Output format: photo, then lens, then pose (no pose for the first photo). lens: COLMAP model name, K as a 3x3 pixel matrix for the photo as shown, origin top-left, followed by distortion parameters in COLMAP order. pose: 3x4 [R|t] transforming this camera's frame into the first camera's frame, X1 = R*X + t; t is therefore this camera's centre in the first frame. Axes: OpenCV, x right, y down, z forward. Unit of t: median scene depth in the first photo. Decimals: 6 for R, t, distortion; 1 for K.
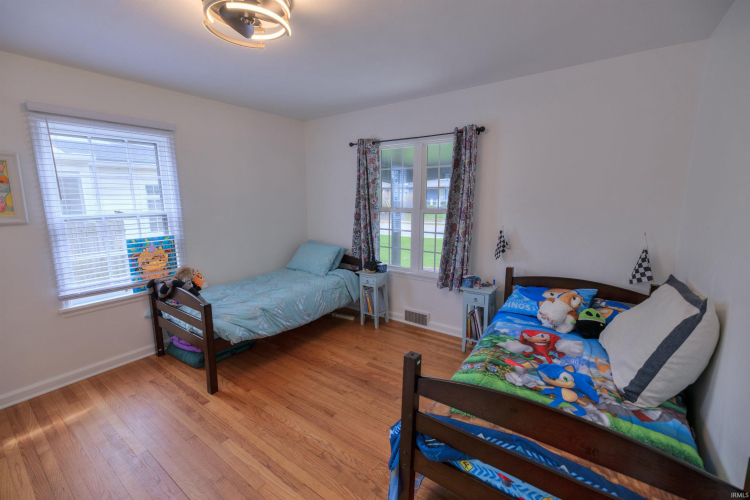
lens RADIAL K [[315.5, 0, 370.6], [0, 315.5, 244.6], [0, 0, 1]] dist [0.012866, -0.000401]
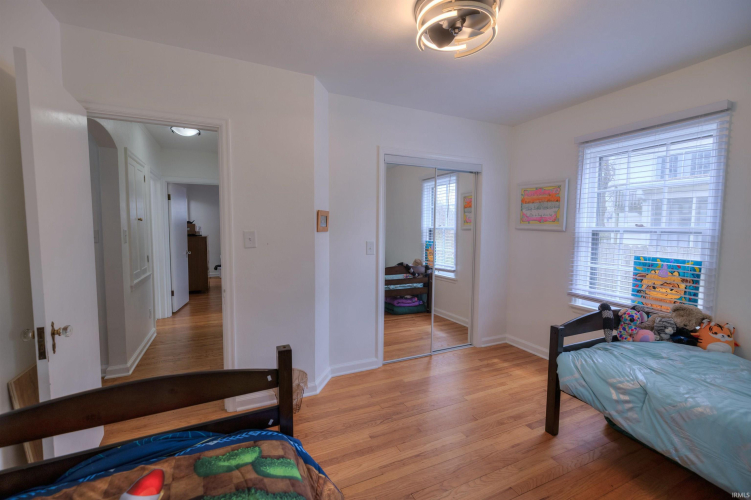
lens RADIAL K [[315.9, 0, 368.2], [0, 315.9, 250.1], [0, 0, 1]] dist [0.012866, -0.000401]
pose [[-0.485144, 0.068519, -0.871745, 0.383110], [-0.143769, 0.977108, 0.156811, -0.063109], [0.862534, 0.201406, -0.464187, 0.745495]]
